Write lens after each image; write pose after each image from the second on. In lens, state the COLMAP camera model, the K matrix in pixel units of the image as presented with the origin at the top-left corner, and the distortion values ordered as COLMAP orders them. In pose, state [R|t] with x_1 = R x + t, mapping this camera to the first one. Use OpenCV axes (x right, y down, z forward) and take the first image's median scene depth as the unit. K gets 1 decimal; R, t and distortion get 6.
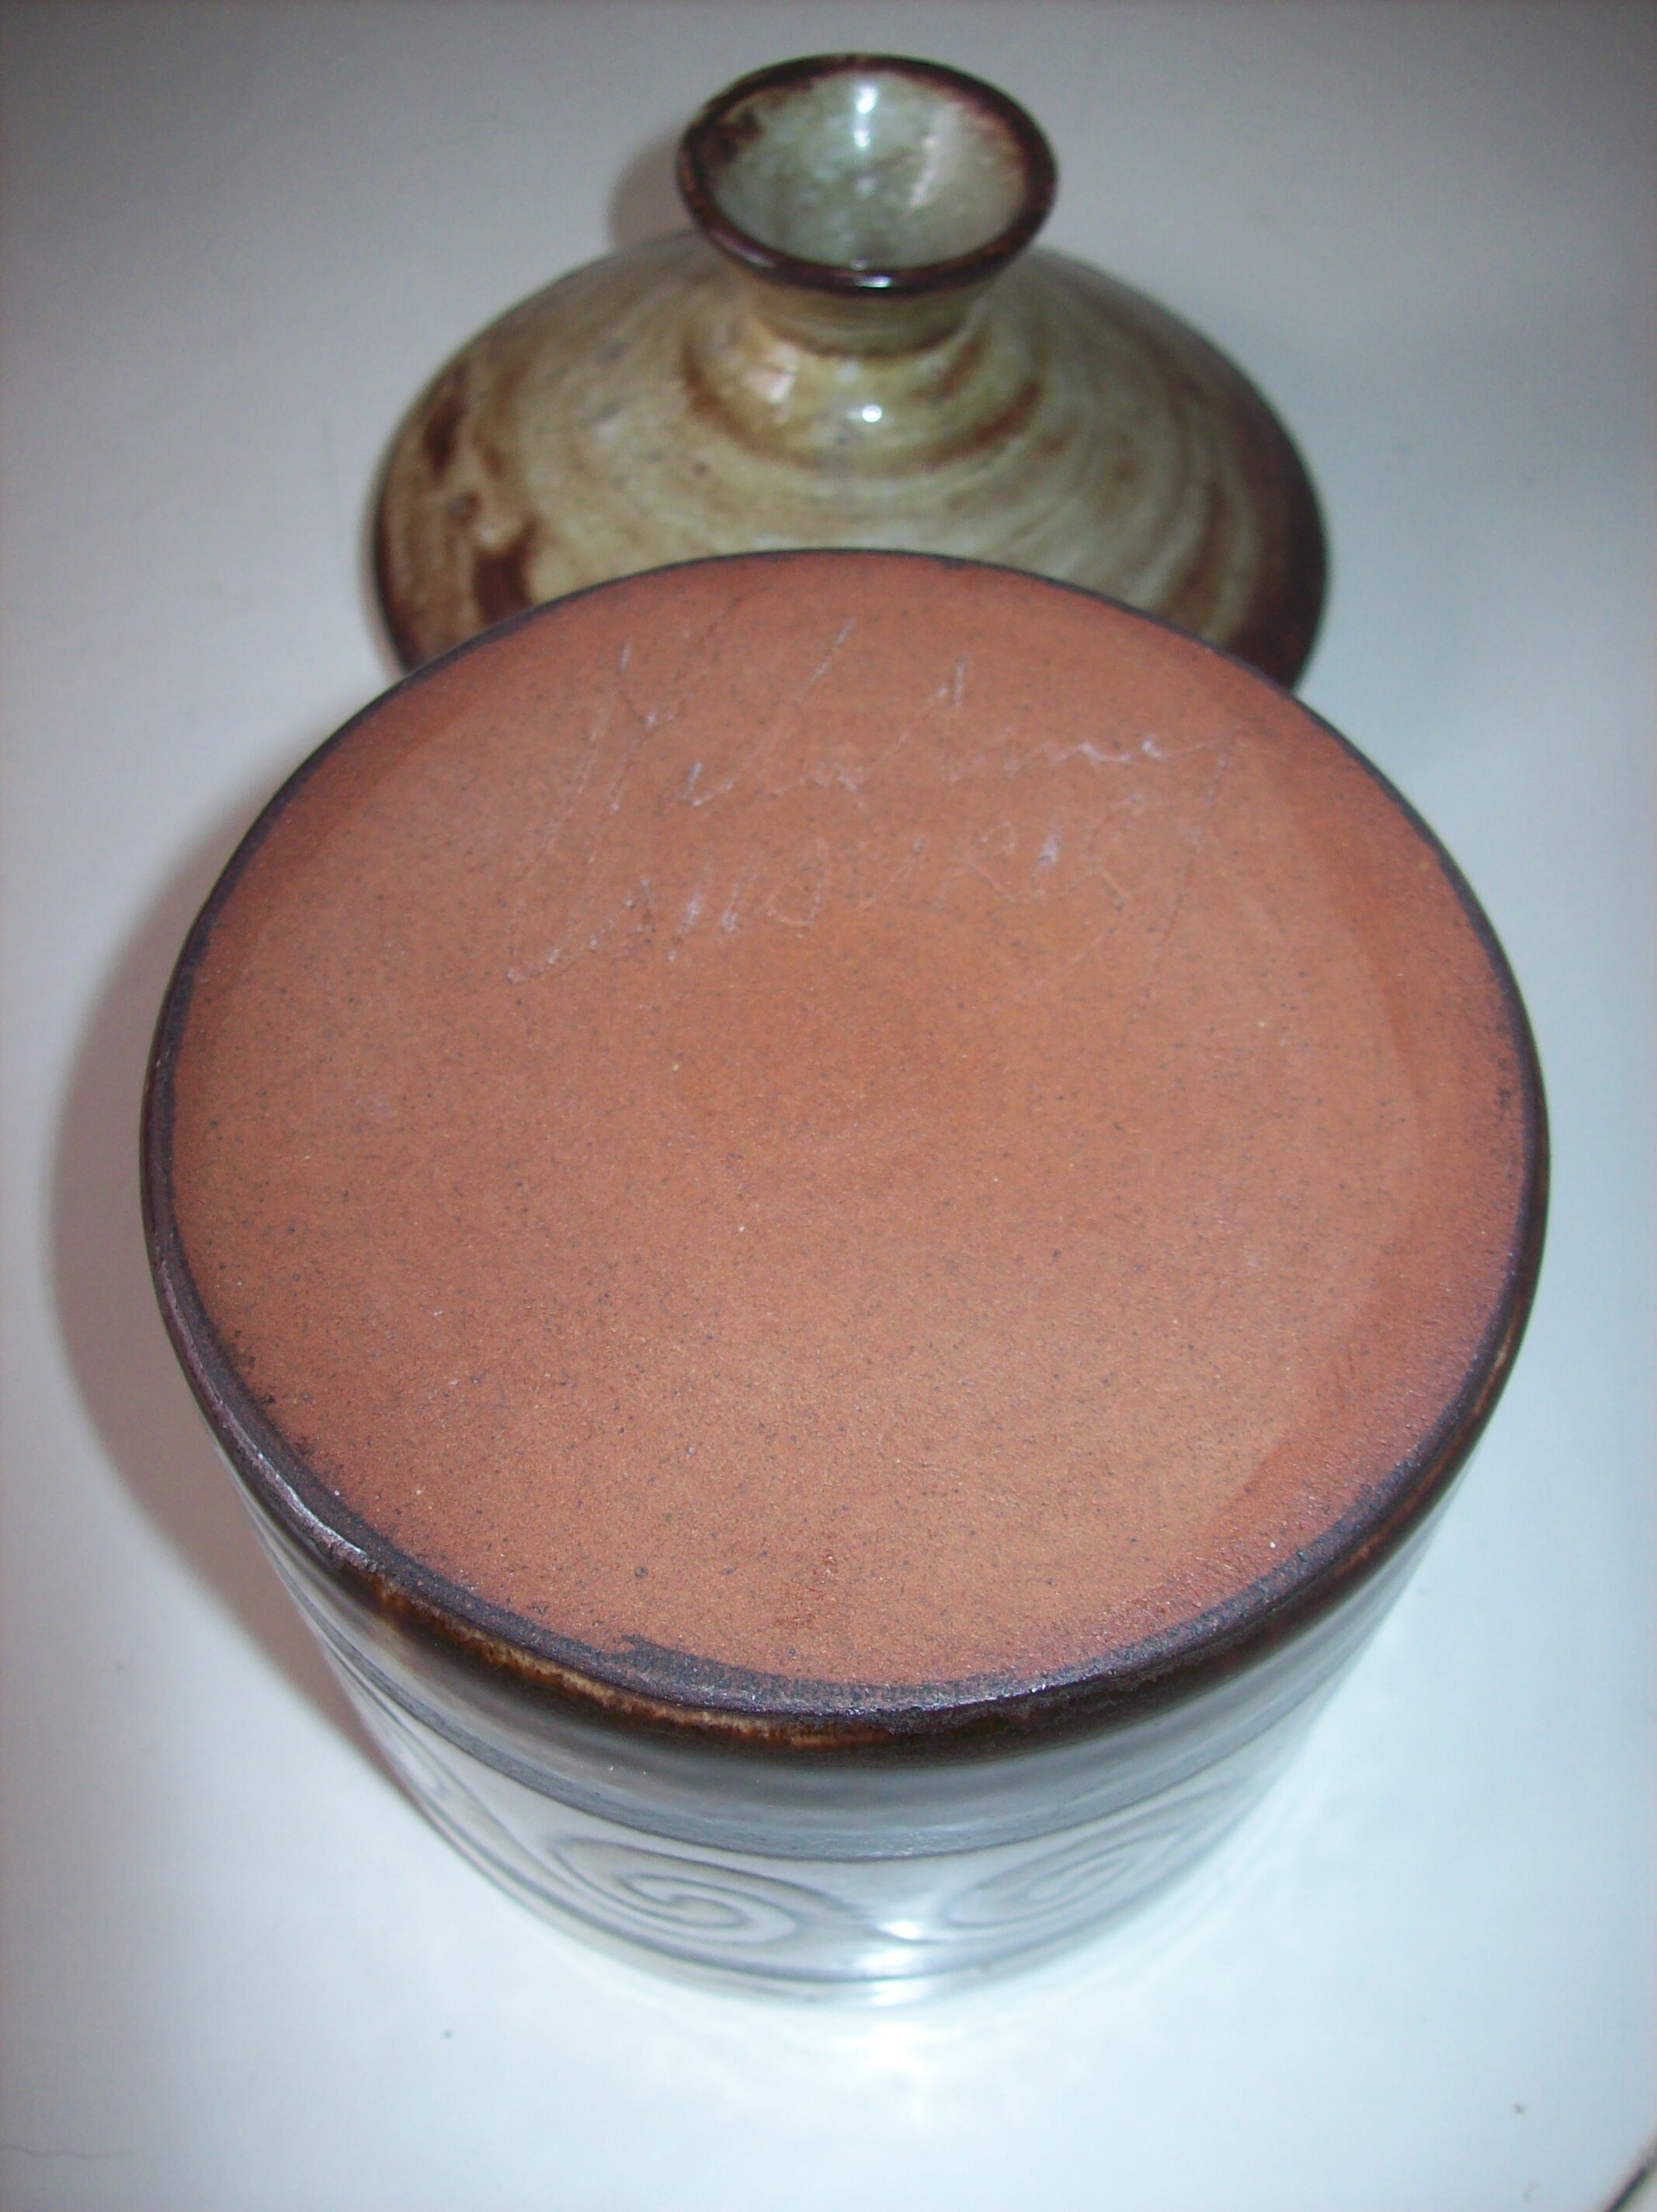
lens RADIAL K [[2303.6, 0, 820.7], [0, 2303.6, 1179.2], [0, 0, 1]] dist [-0.183040, 0.007112]
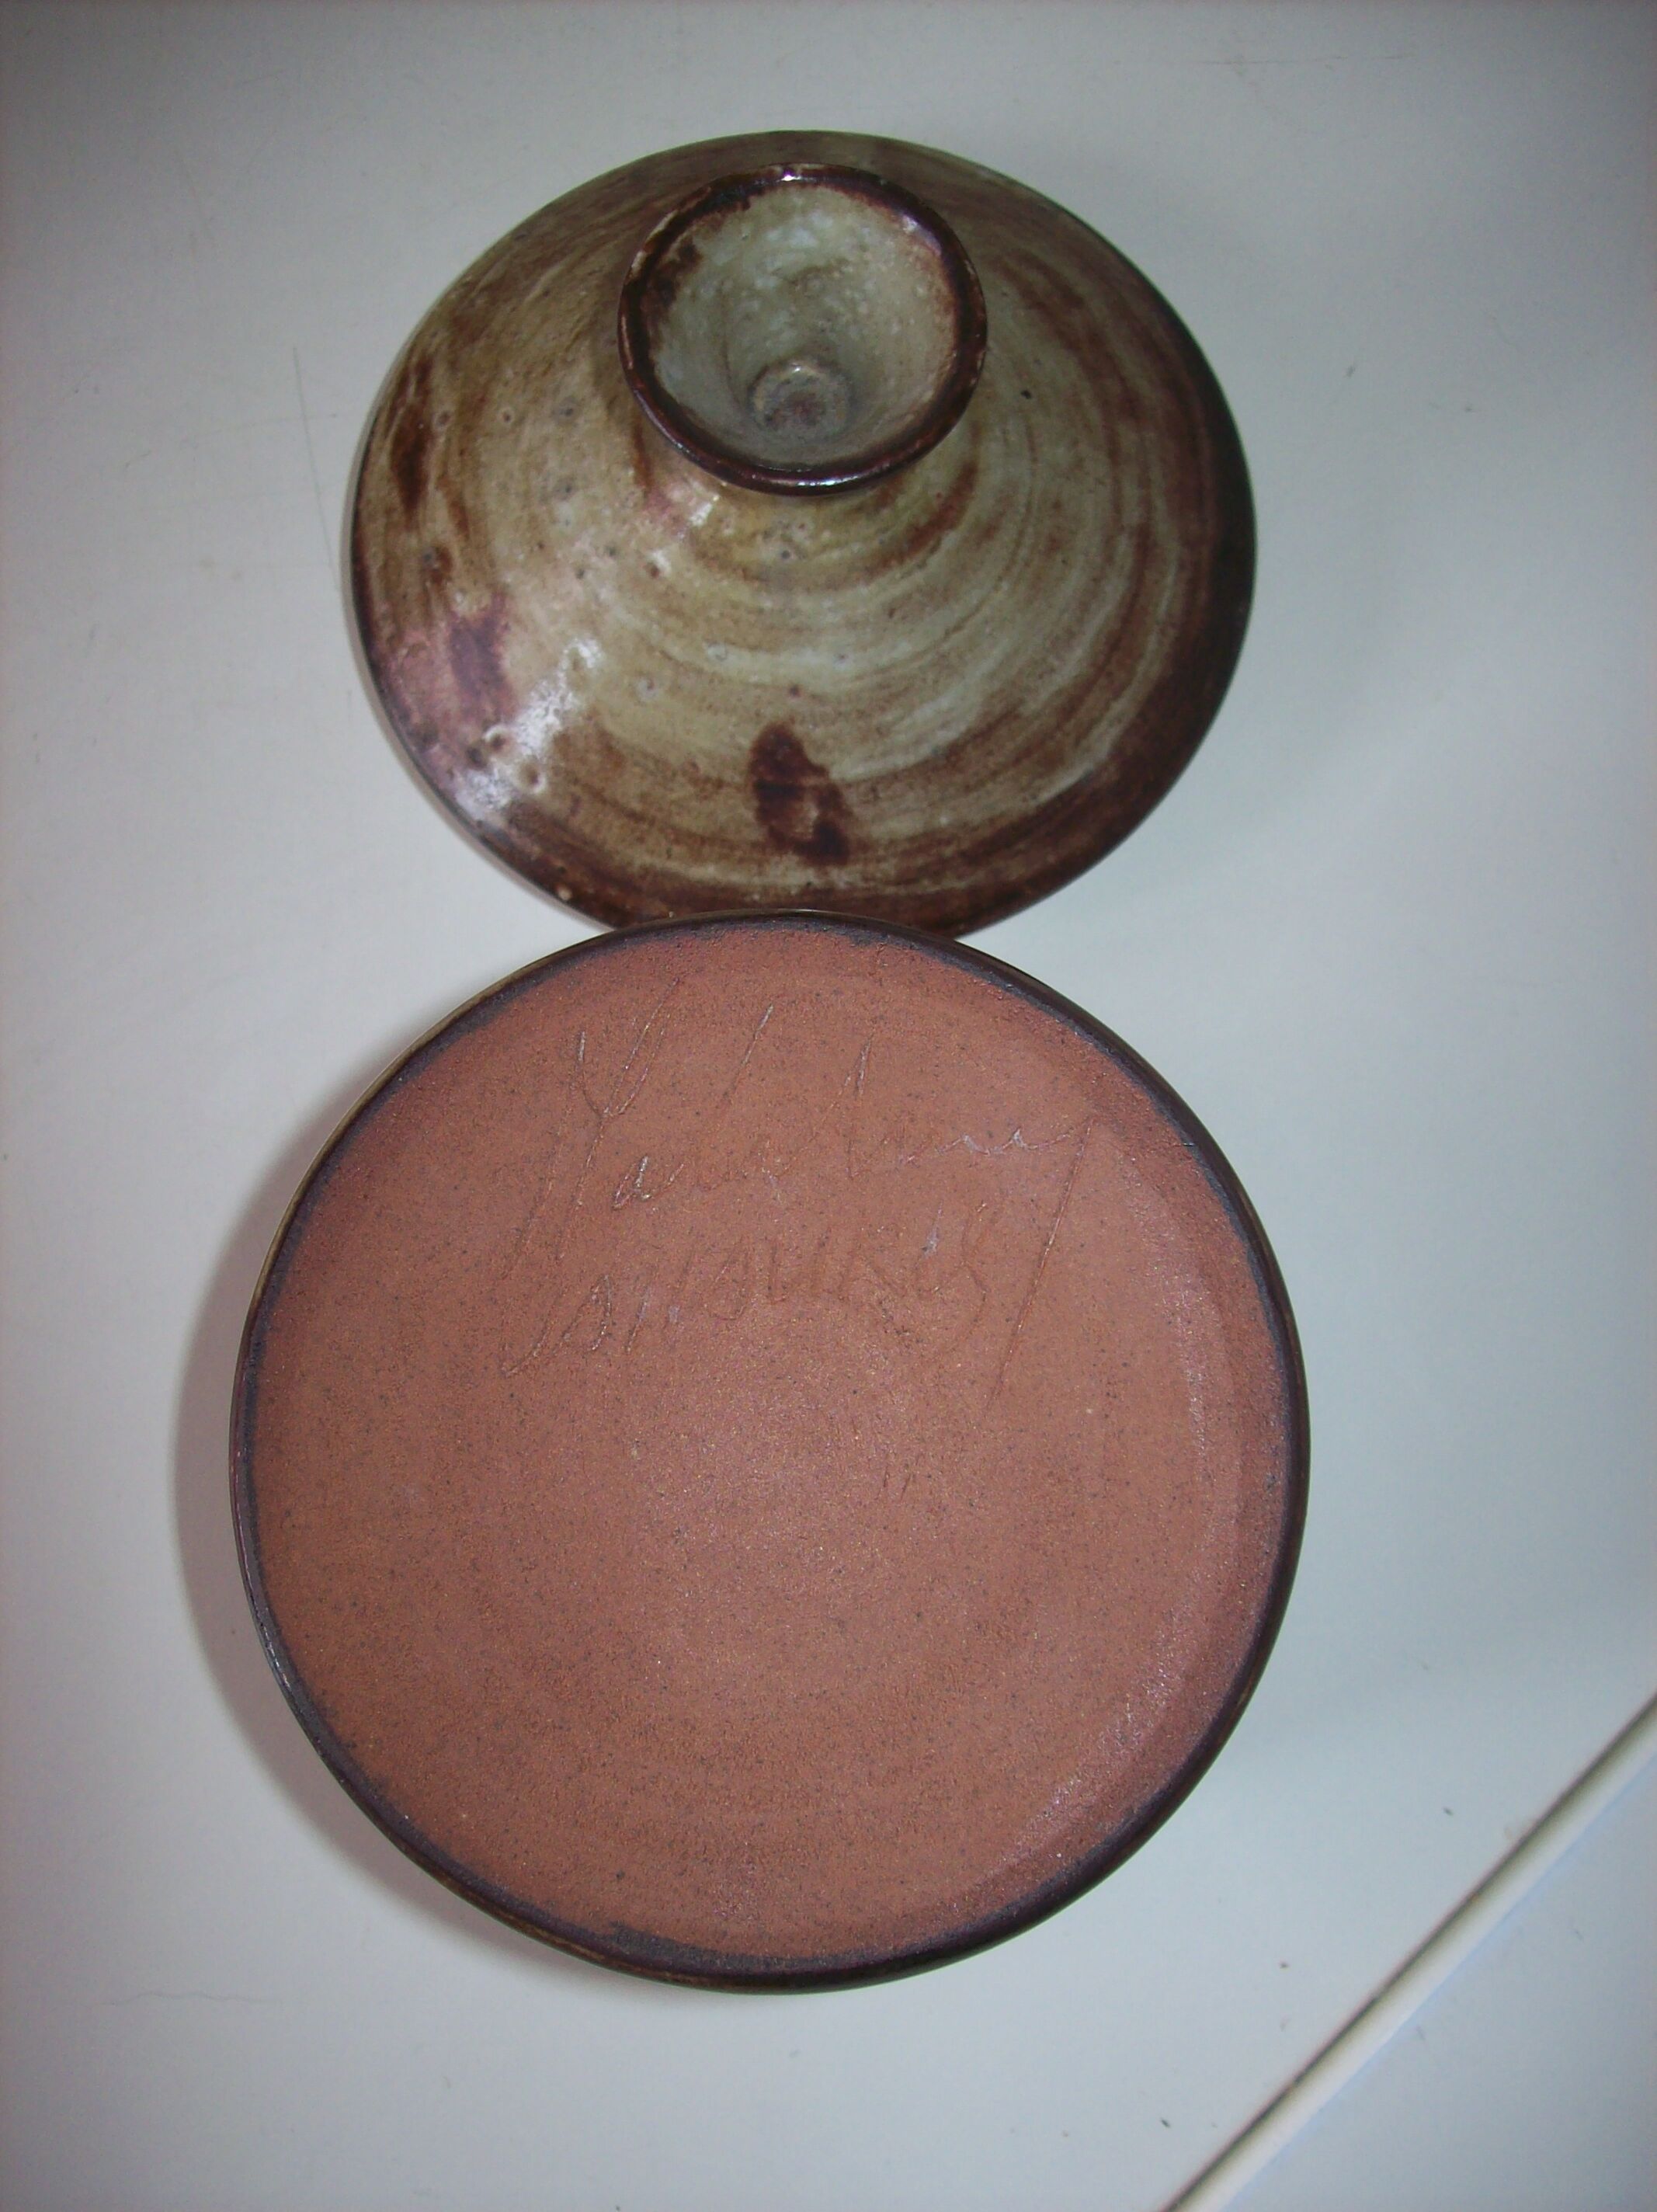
lens RADIAL K [[2303.6, 0, 820.7], [0, 2303.6, 1179.2], [0, 0, 1]] dist [-0.183040, 0.007112]
pose [[0.999884, -0.004049, -0.014717, 0.040751], [0.008957, 0.936349, 0.350956, -0.424782], [0.012359, -0.351047, 0.936276, -0.106830]]
